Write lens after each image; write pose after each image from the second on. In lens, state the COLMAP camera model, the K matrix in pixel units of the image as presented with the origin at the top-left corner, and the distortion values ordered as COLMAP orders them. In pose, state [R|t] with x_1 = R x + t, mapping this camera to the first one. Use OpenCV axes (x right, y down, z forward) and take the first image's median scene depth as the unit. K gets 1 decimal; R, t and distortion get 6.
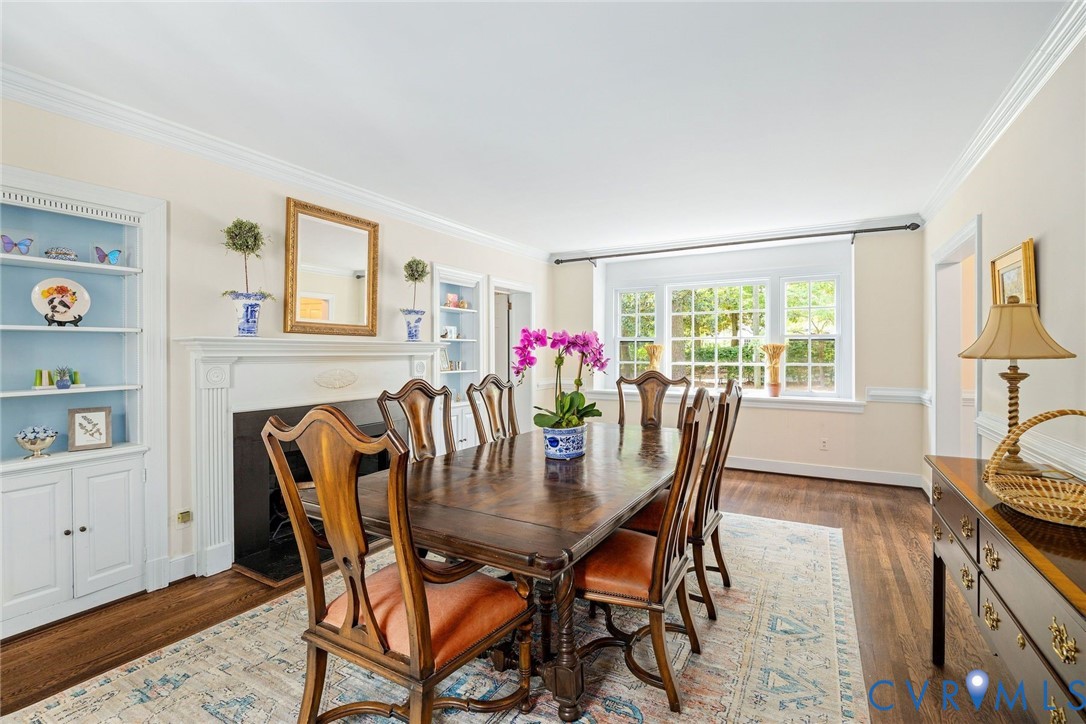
lens RADIAL K [[494.0, 0, 545.5], [0, 494.0, 352.5], [0, 0, 1]] dist [-0.000812, -0.000075]
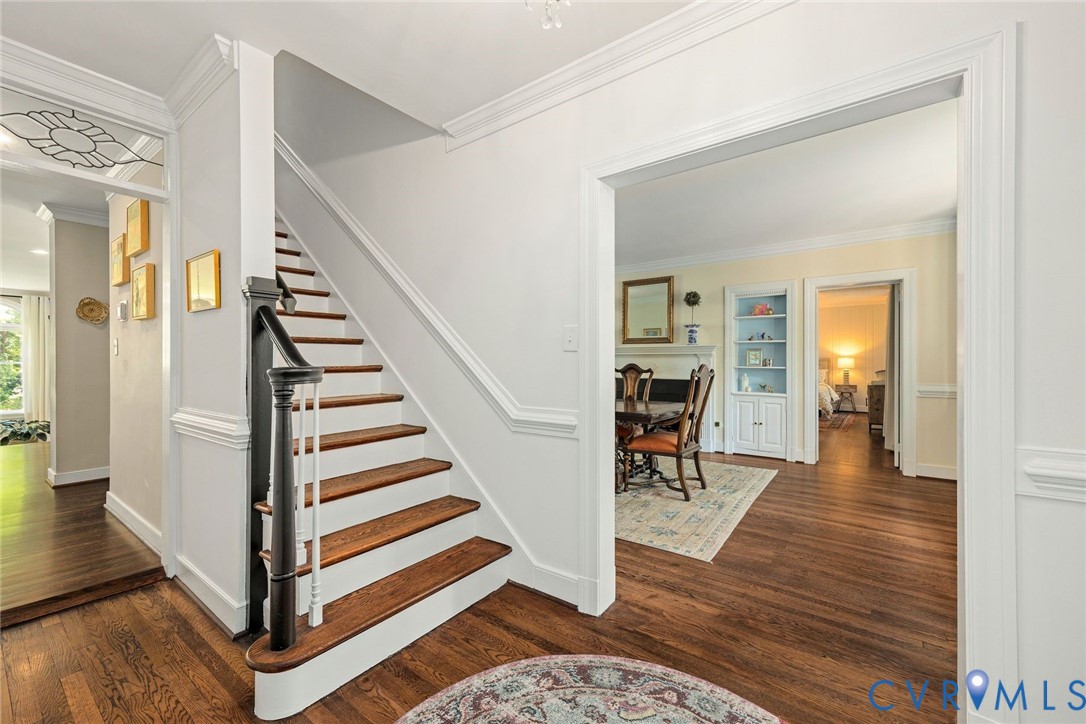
lens RADIAL K [[448.5, 0, 546.1], [0, 448.5, 360.5], [0, 0, 1]] dist [0.001298, -0.000036]
pose [[-0.136367, 0.003791, -0.990651, 1.277980], [-0.002065, 0.999989, 0.004111, 0.024618], [0.990656, 0.002607, -0.136358, 0.785700]]
